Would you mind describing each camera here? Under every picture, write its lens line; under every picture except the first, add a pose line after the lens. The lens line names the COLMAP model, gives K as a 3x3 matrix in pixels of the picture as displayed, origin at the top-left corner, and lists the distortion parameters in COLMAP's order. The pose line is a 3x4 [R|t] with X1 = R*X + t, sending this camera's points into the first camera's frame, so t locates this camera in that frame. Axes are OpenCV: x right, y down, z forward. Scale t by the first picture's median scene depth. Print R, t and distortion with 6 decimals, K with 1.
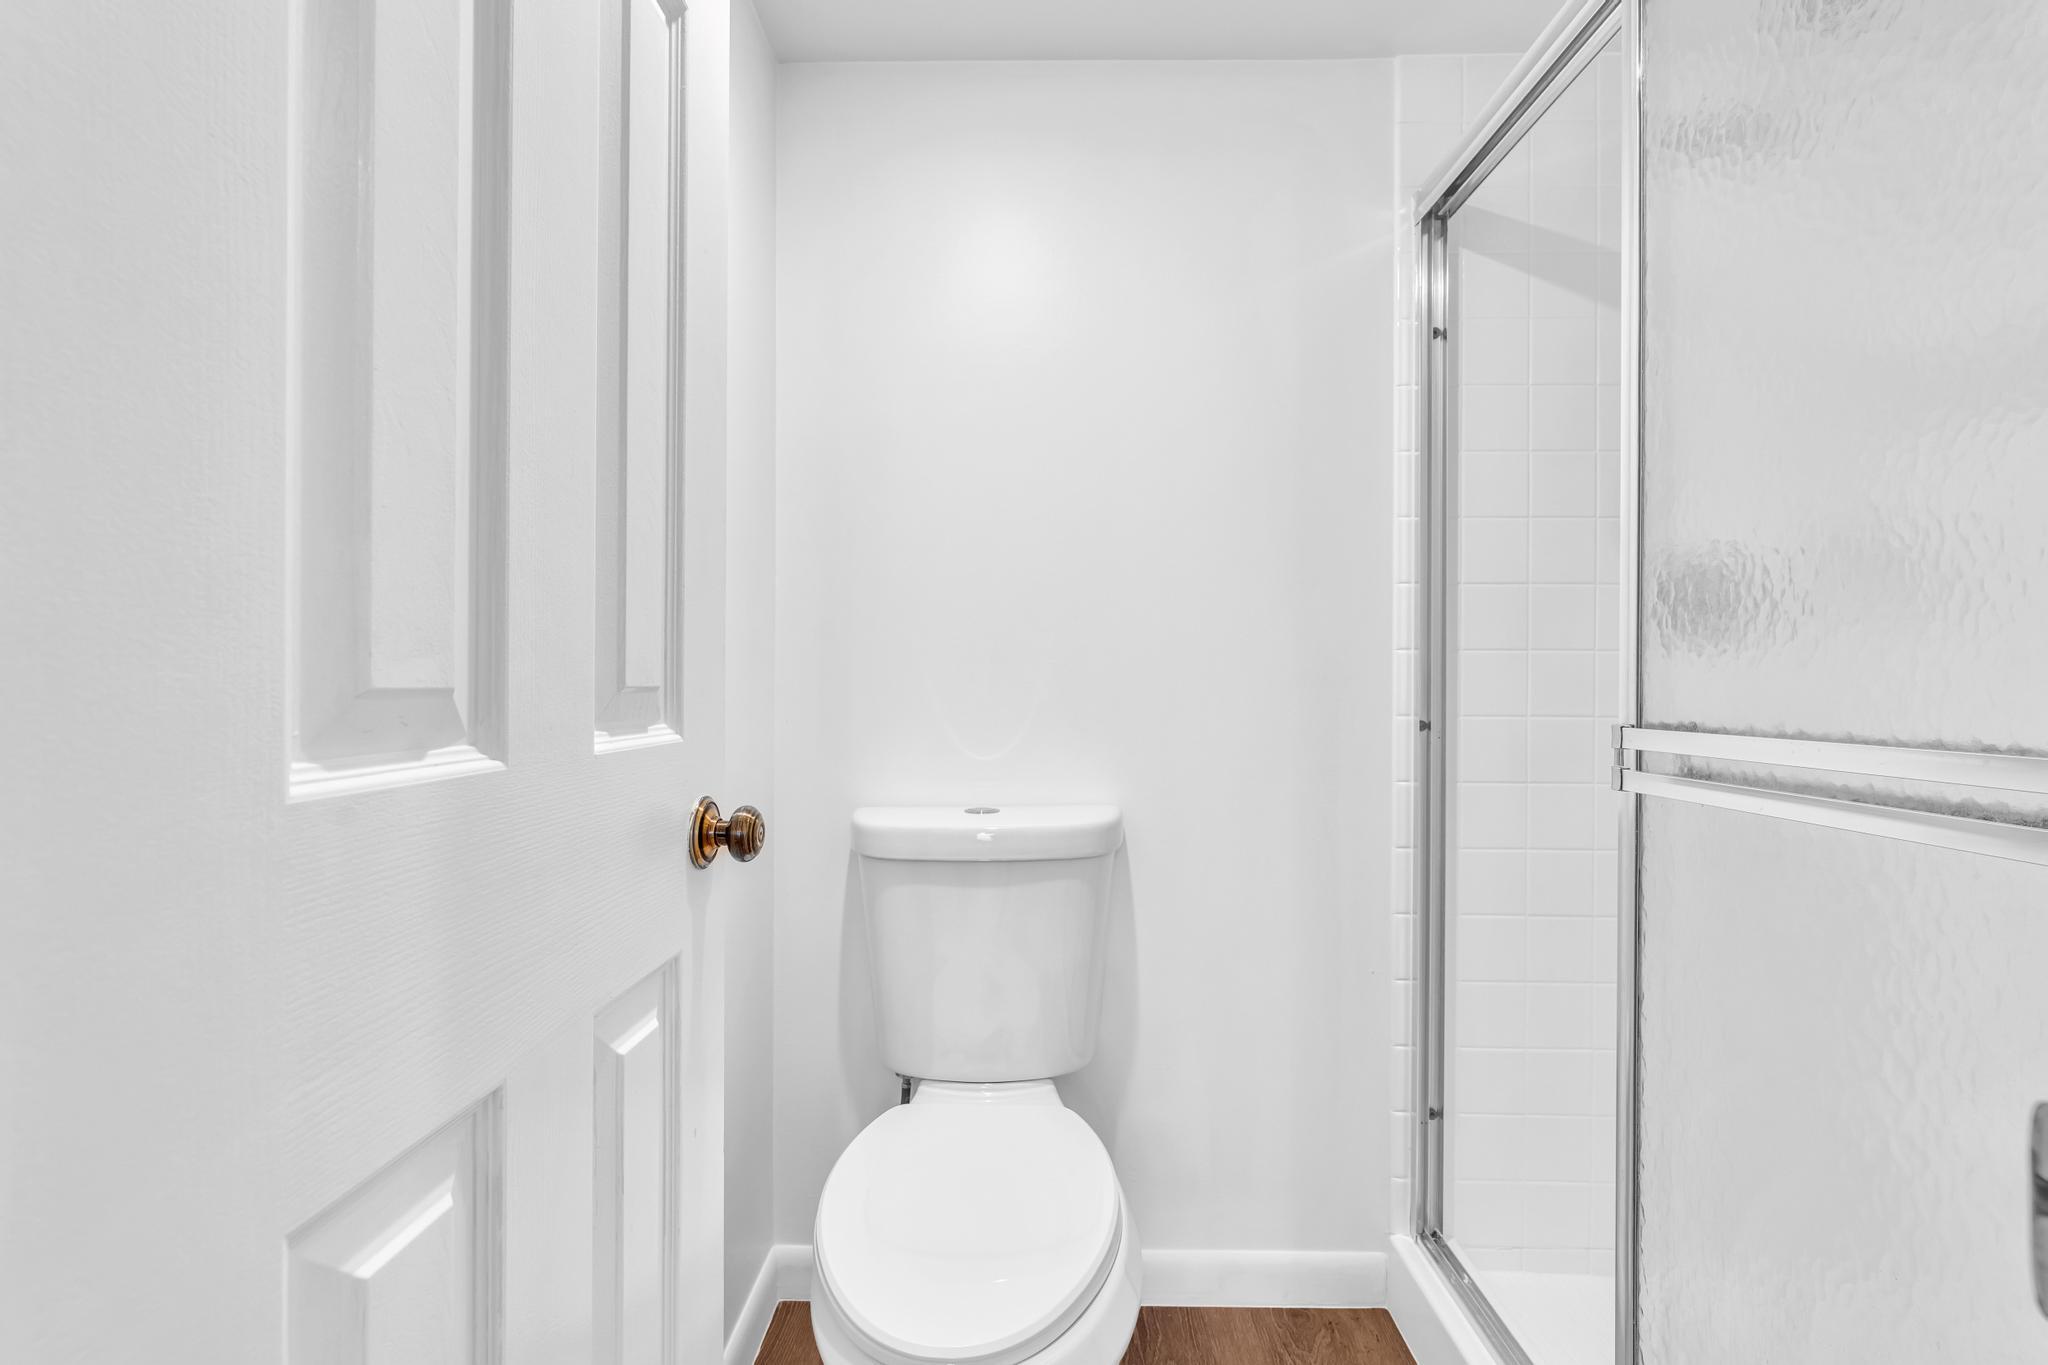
lens RADIAL K [[939.0, 0, 1022.9], [0, 939.0, 675.6], [0, 0, 1]] dist [-0.002687, 0.000975]
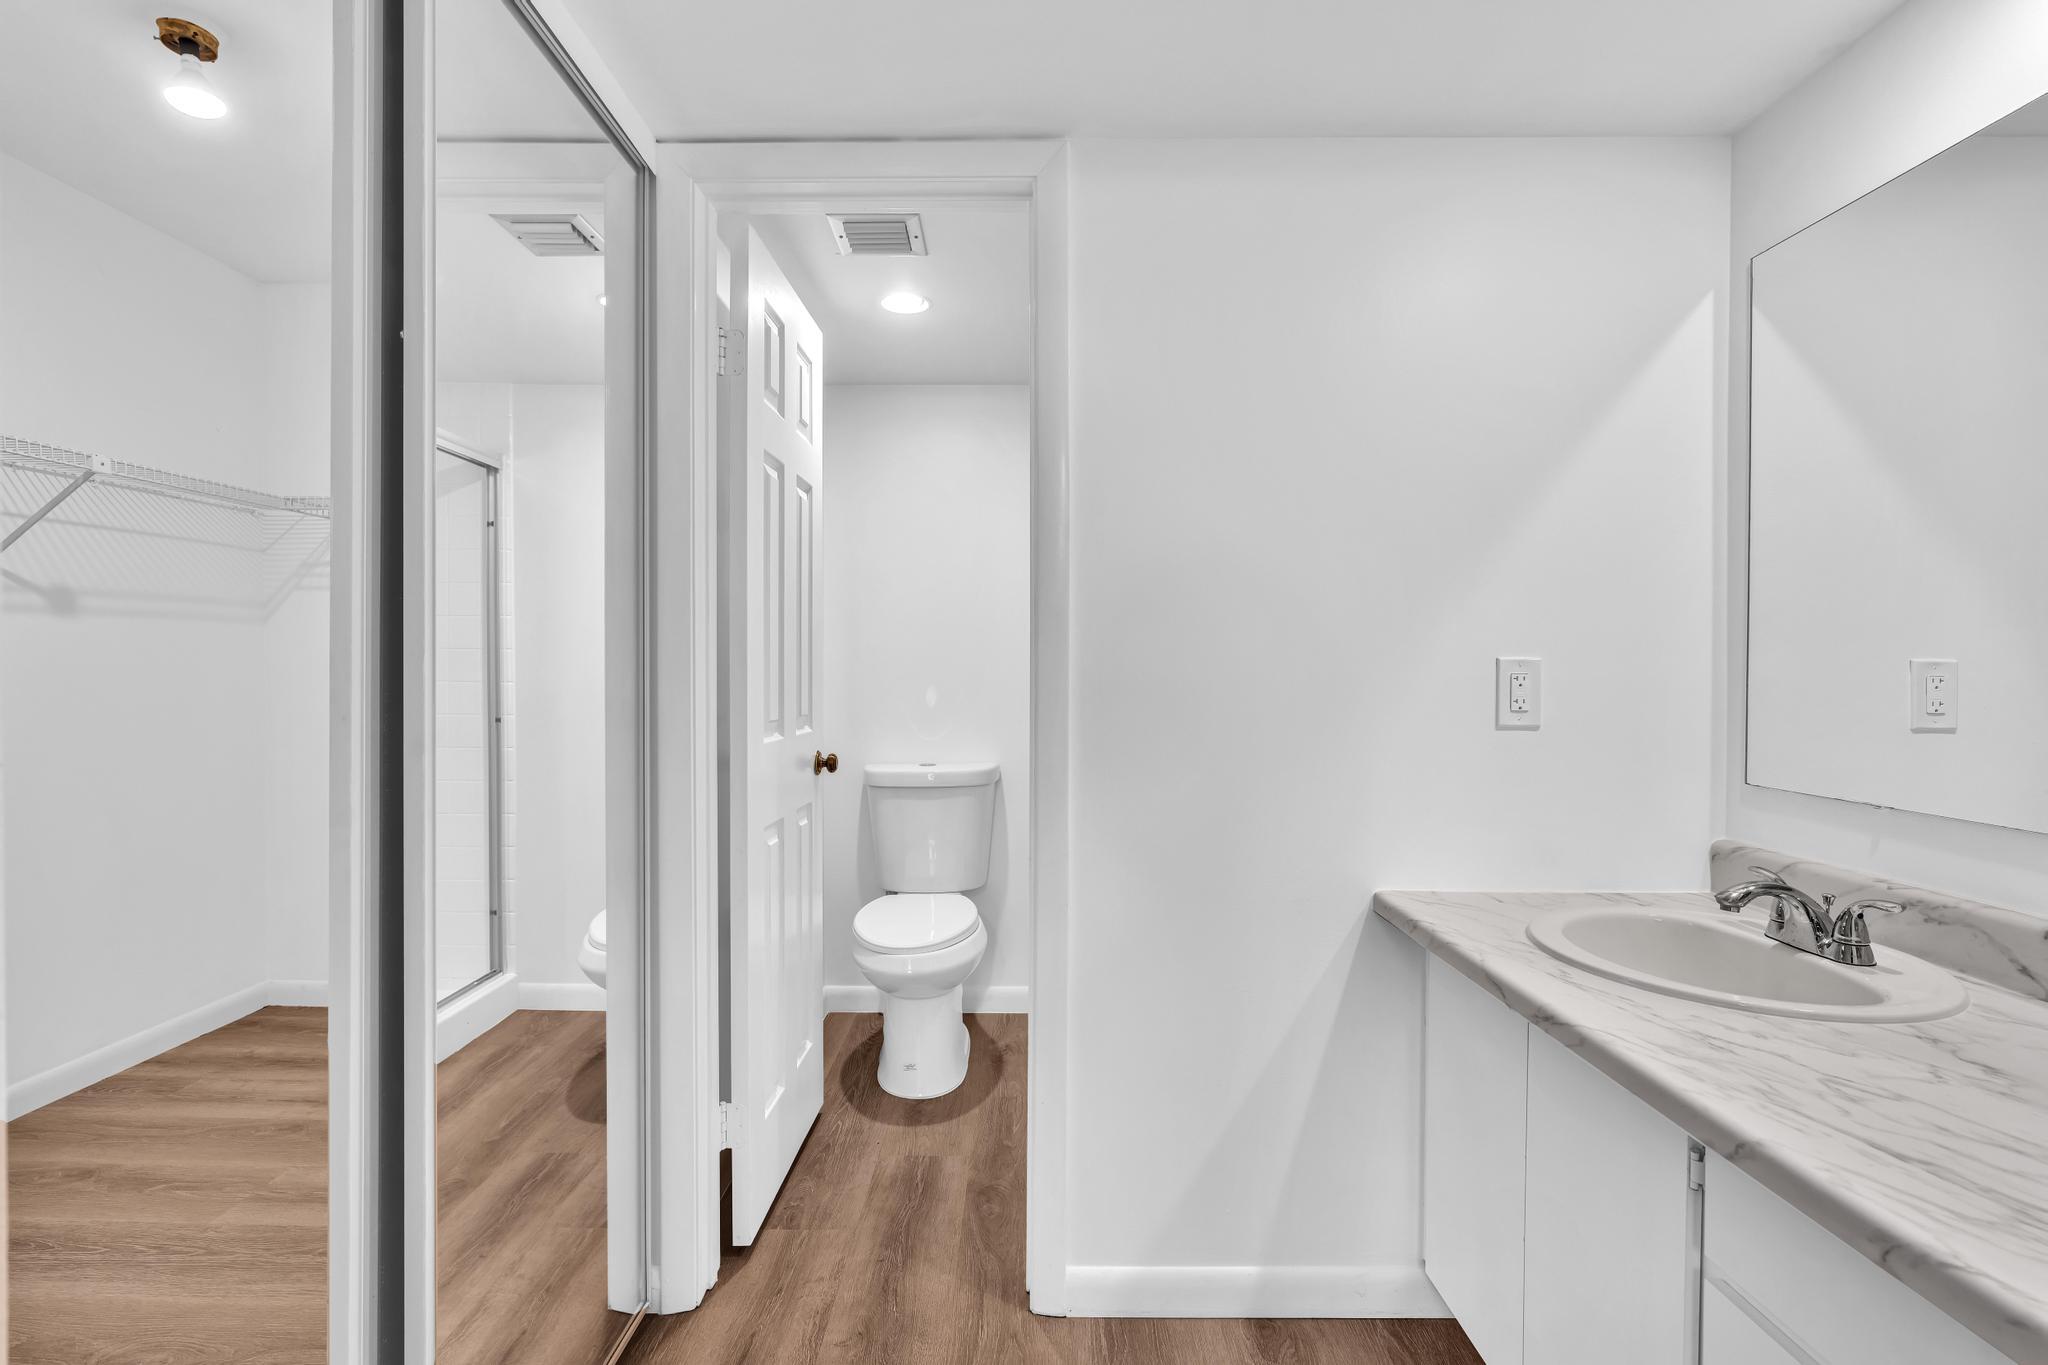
lens RADIAL K [[929.6, 0, 1024.0], [0, 929.6, 682.5], [0, 0, 1]] dist [0.001038, 0.001031]
pose [[0.999986, -0.000764, 0.005242, 0.158710], [0.000630, 0.999673, 0.025570, -0.086443], [-0.005260, -0.025567, 0.999659, -1.048830]]
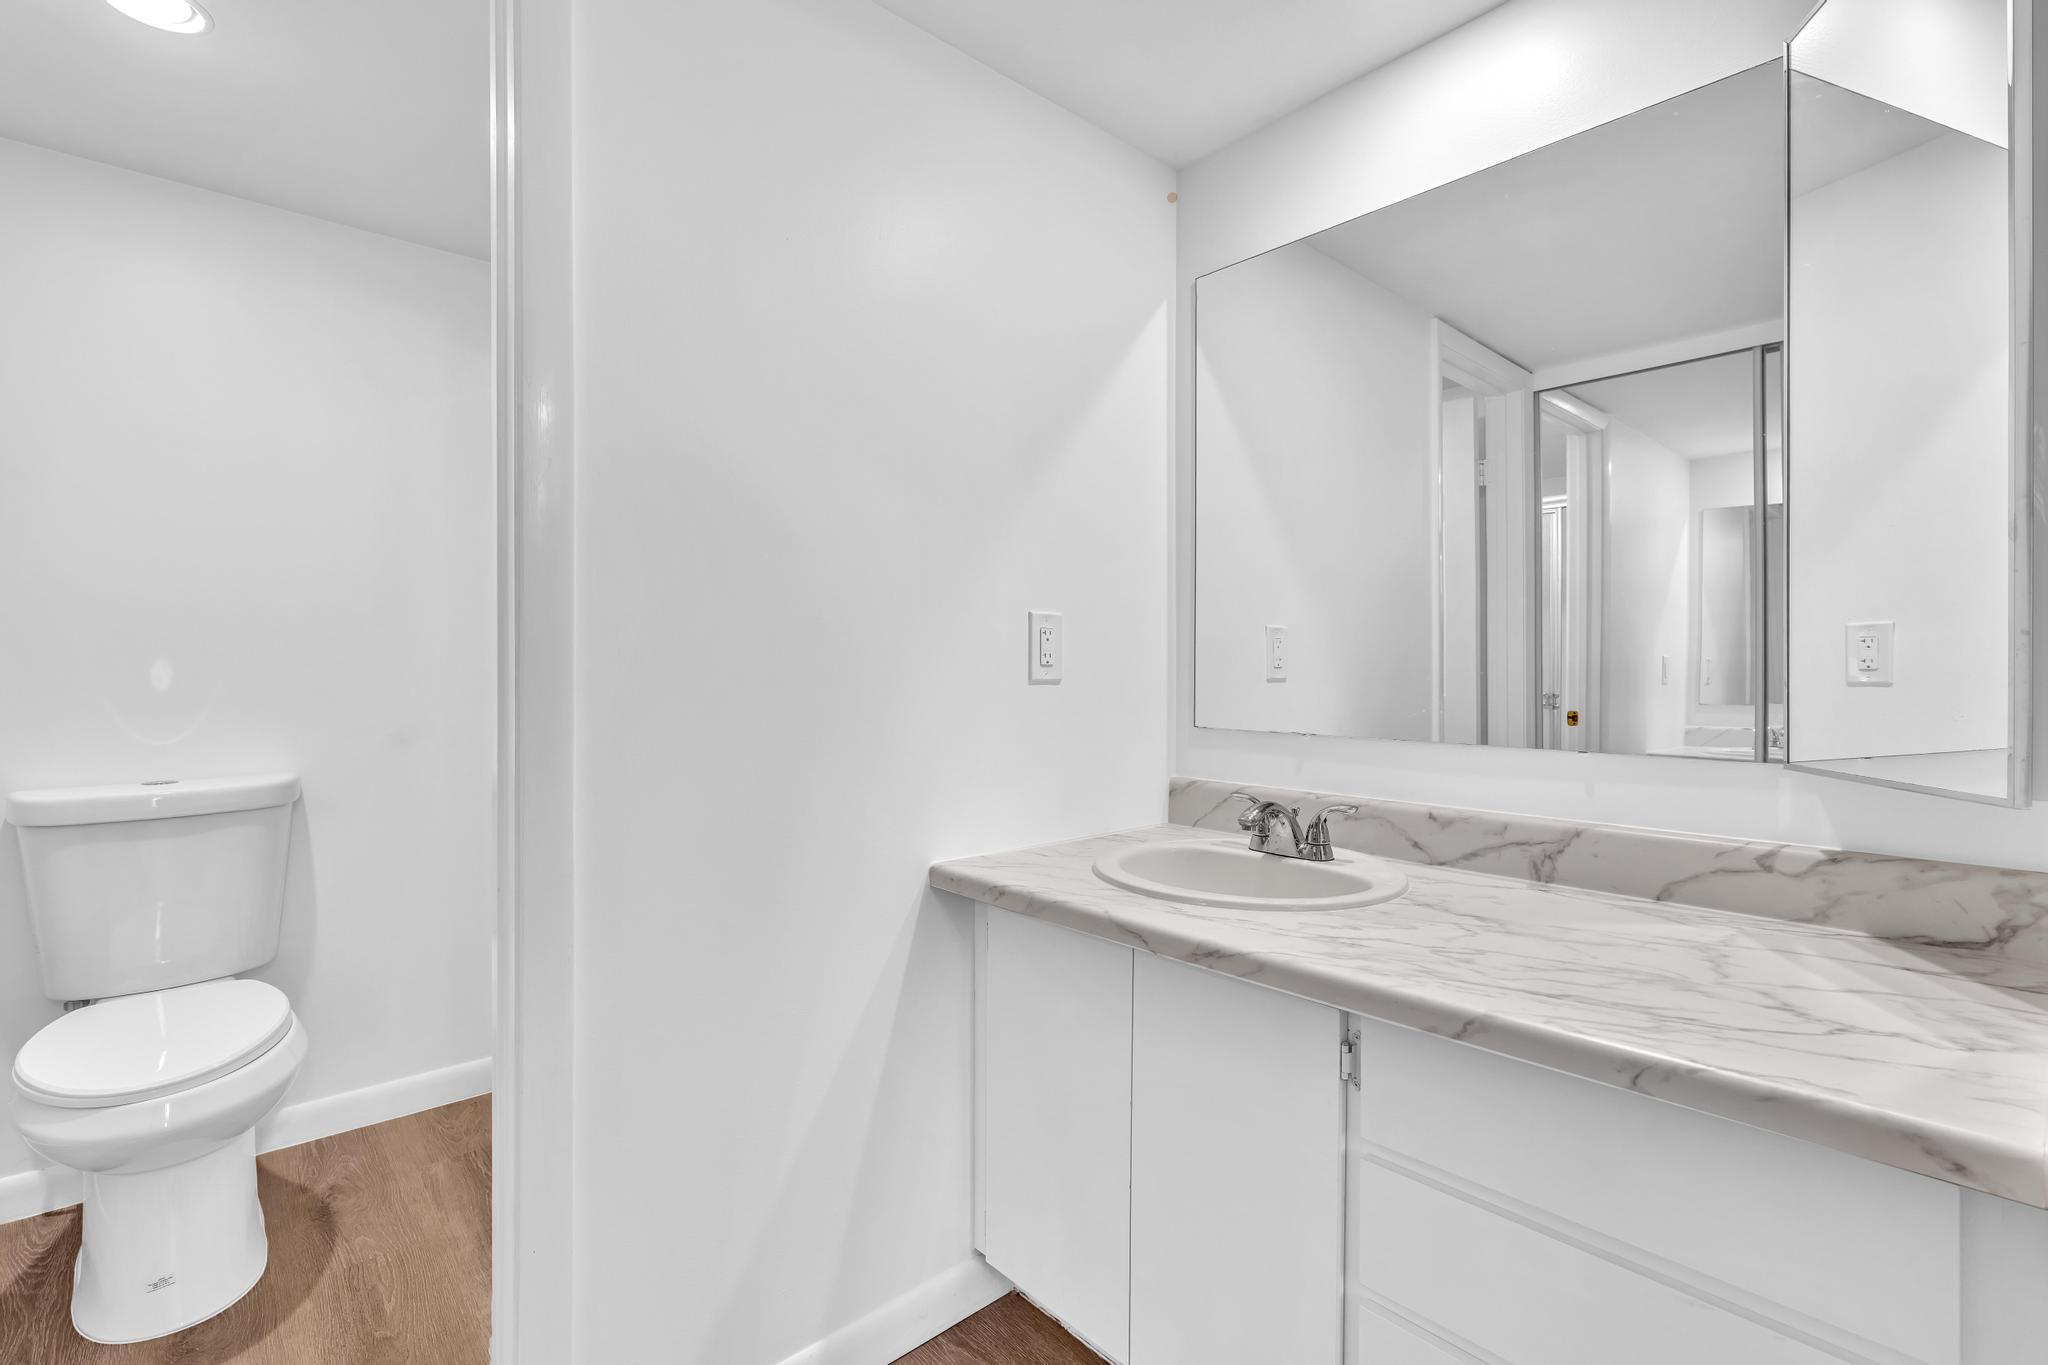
lens RADIAL K [[939.0, 0, 1022.9], [0, 939.0, 675.6], [0, 0, 1]] dist [-0.002687, 0.000975]
pose [[0.736869, -0.006759, 0.676002, -0.040358], [-0.006352, 0.999837, 0.016921, -0.026751], [-0.676006, -0.016762, 0.736706, -0.739855]]
